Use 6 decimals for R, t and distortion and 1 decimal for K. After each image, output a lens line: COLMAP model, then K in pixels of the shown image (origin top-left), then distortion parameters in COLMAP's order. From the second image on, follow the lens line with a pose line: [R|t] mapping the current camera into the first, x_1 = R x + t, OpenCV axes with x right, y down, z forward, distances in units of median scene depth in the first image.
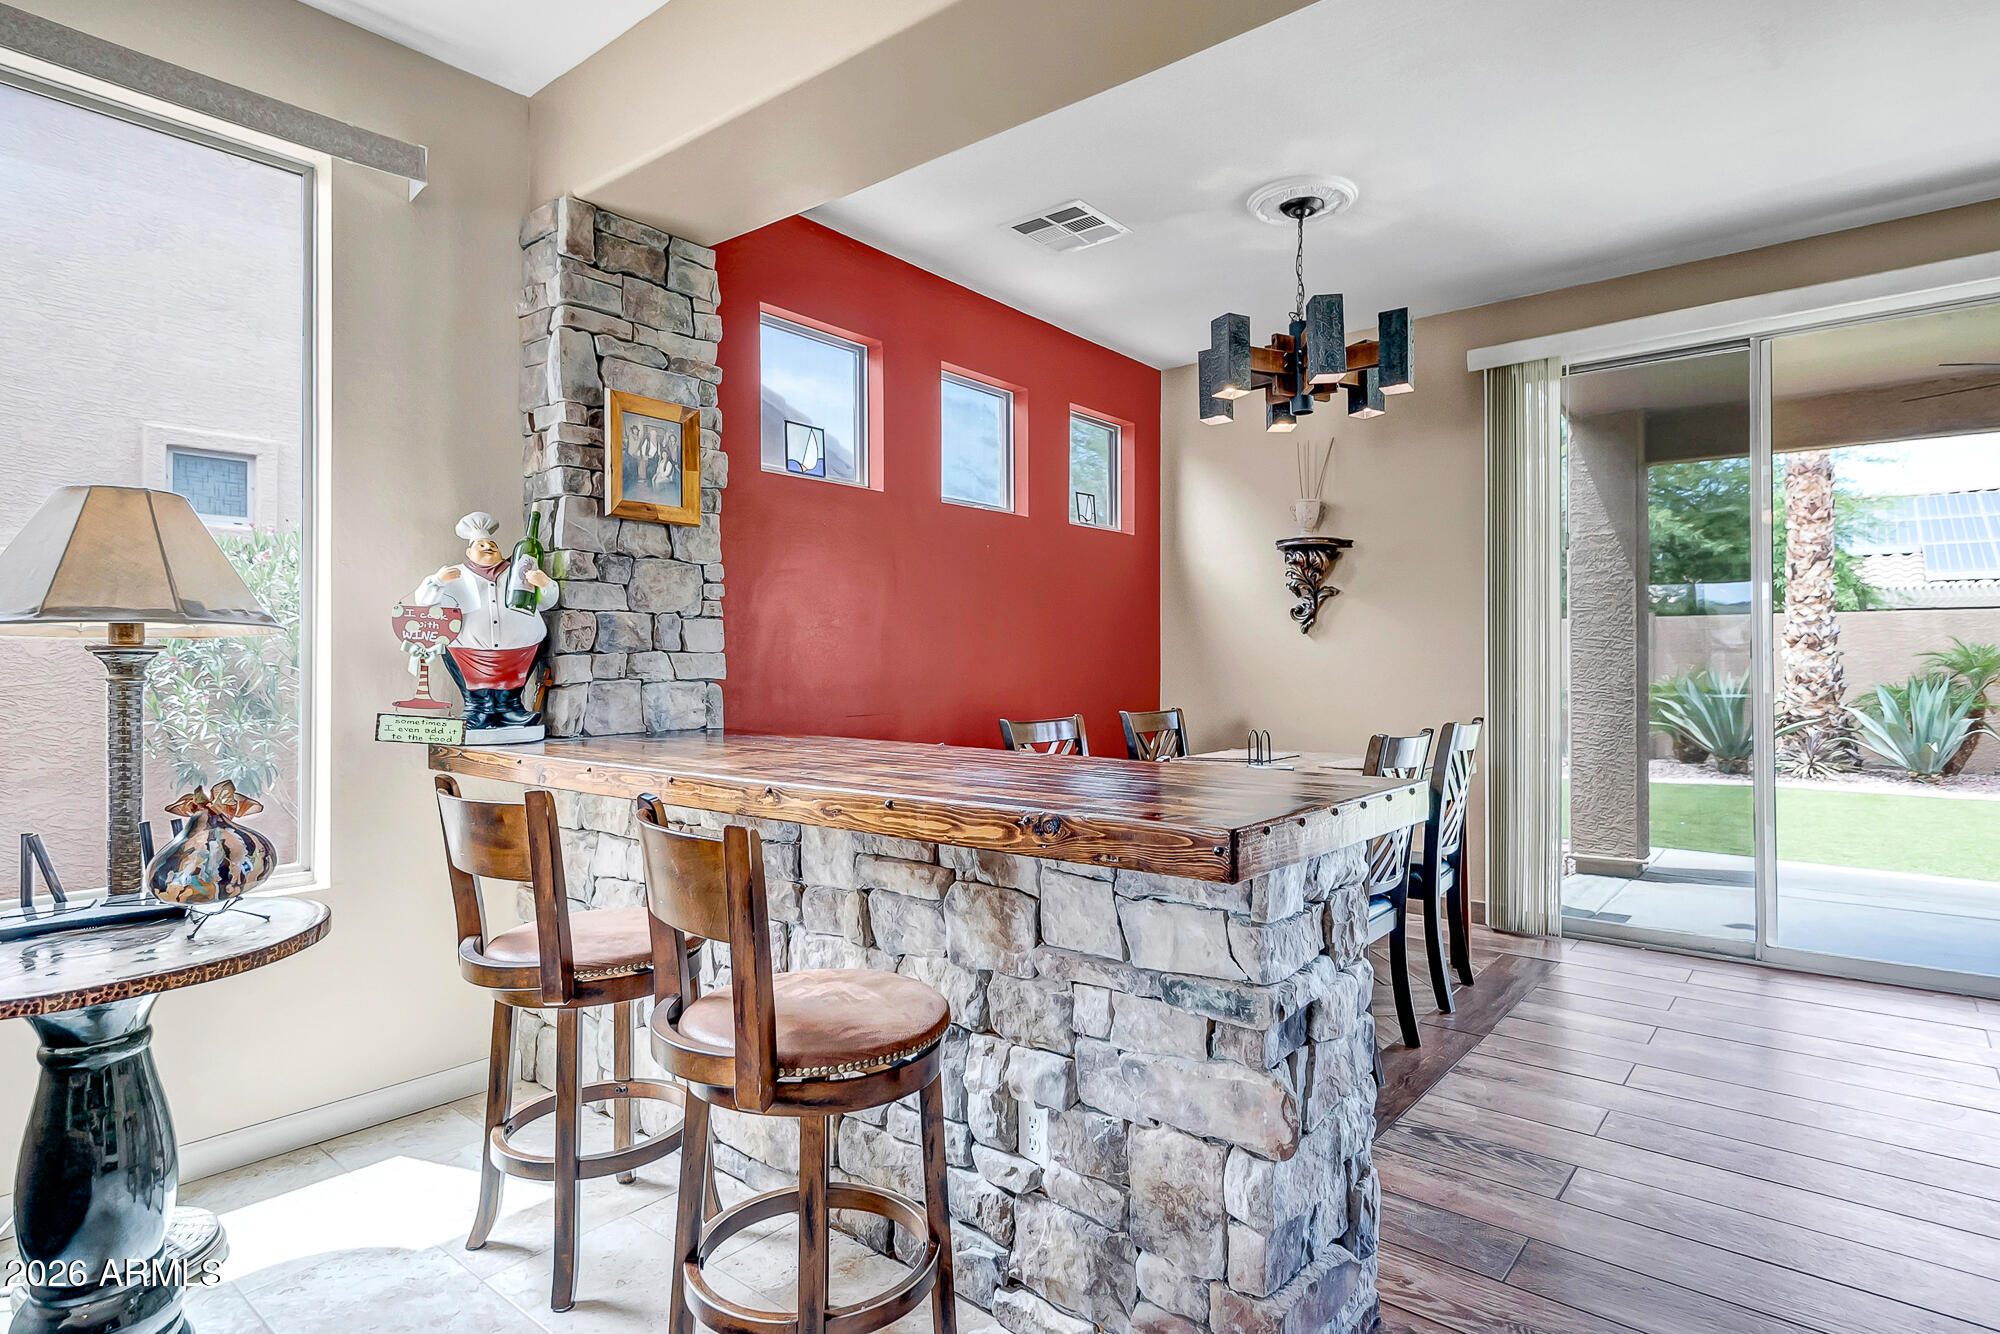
lens RADIAL K [[1063.1, 0, 1000.8], [0, 1063.1, 662.6], [0, 0, 1]] dist [-0.001955, -0.002715]
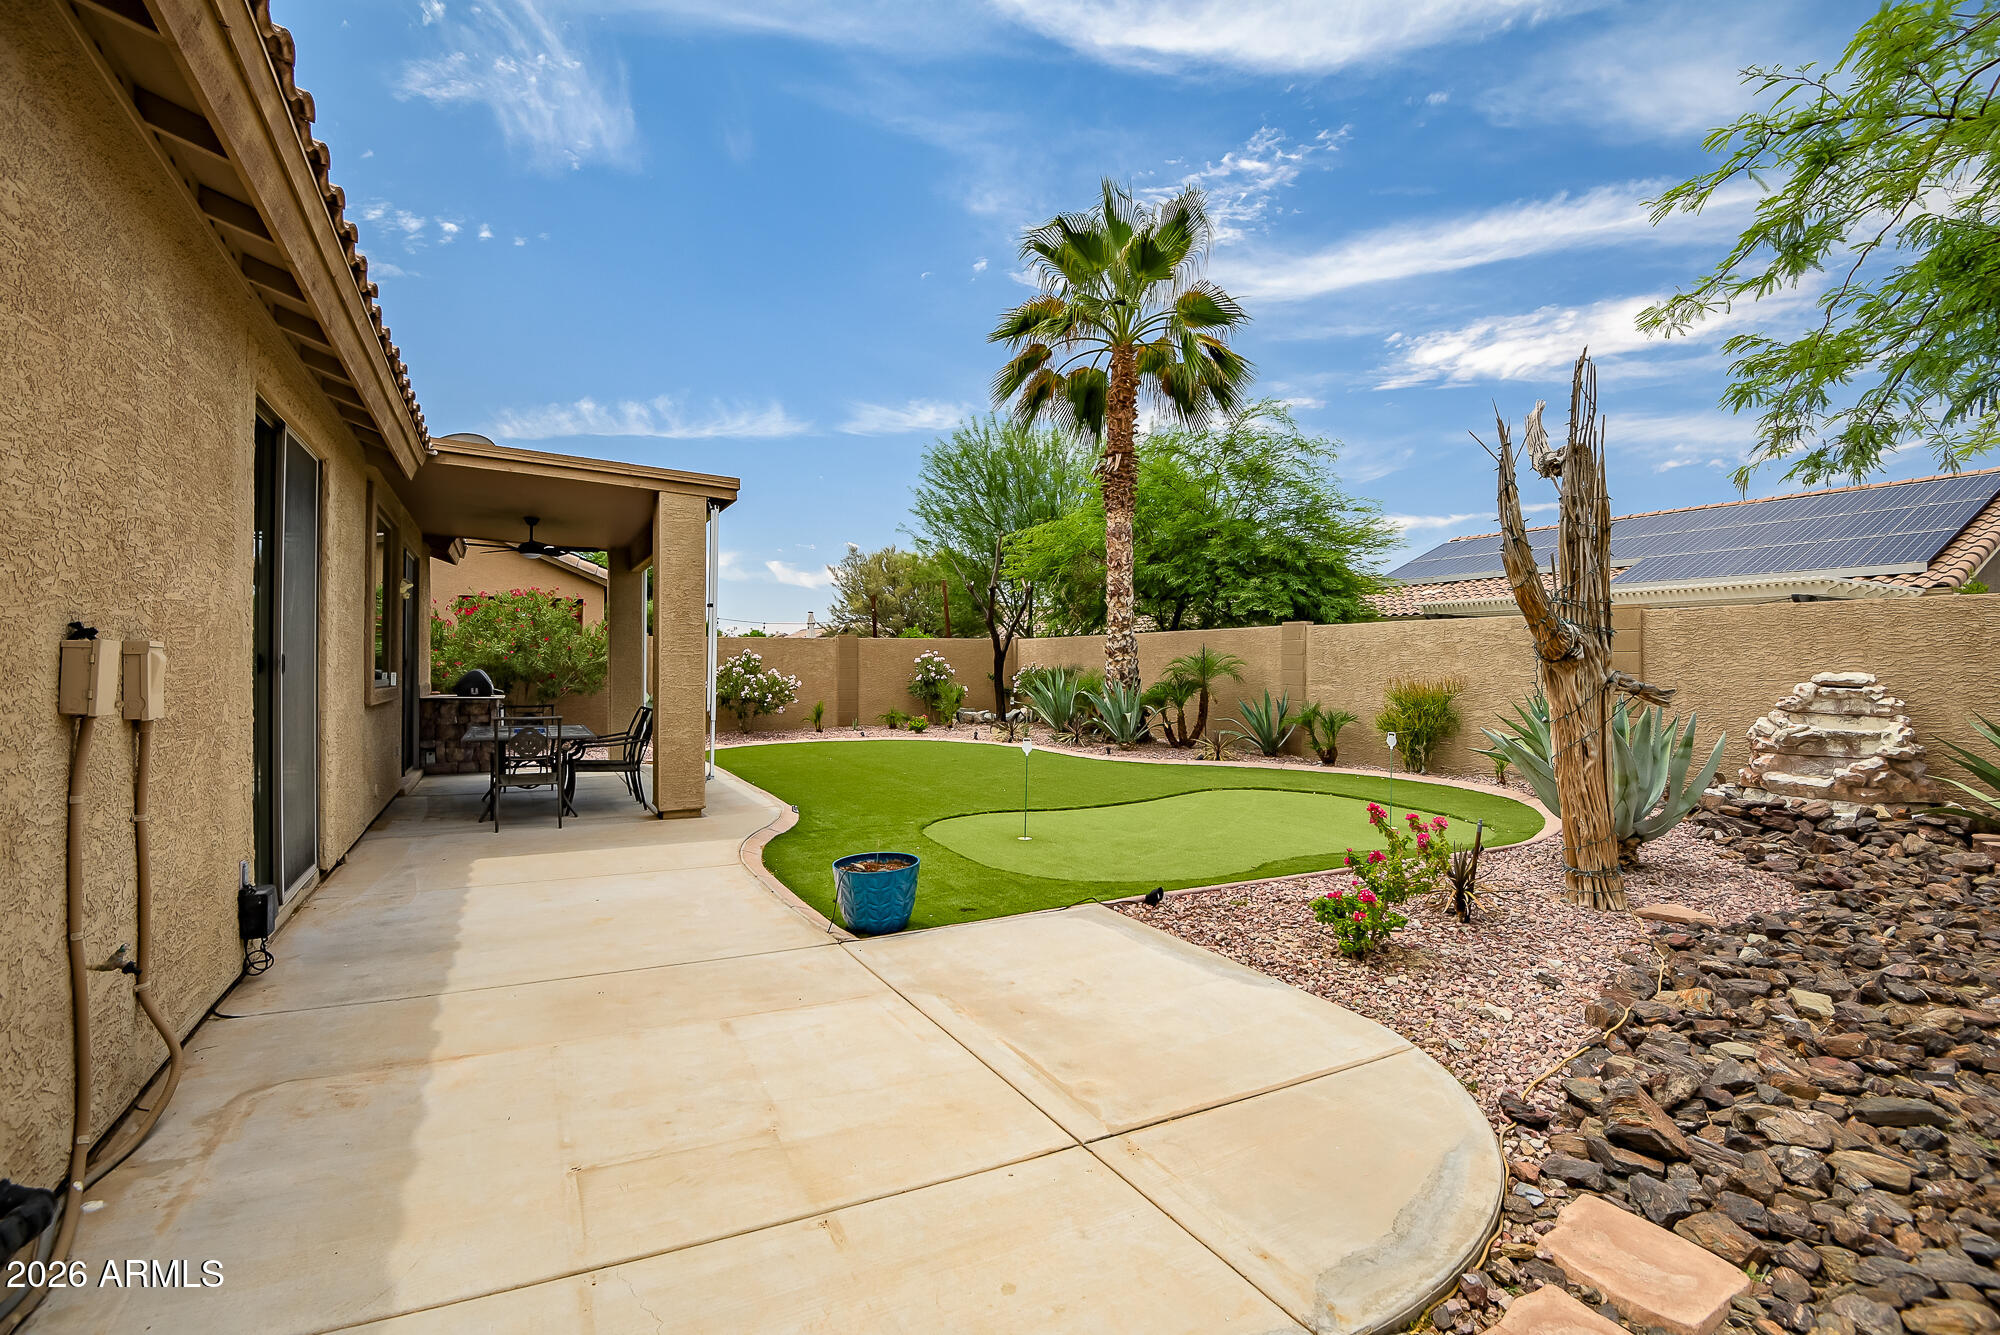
lens RADIAL K [[921.3, 0, 990.8], [0, 921.3, 664.7], [0, 0, 1]] dist [-0.014768, -0.004896]
pose [[0.913306, 0.000102, -0.407274, 1.121994], [0.001076, 0.999996, 0.002662, -0.007002], [0.407273, -0.002869, 0.913302, -0.191820]]
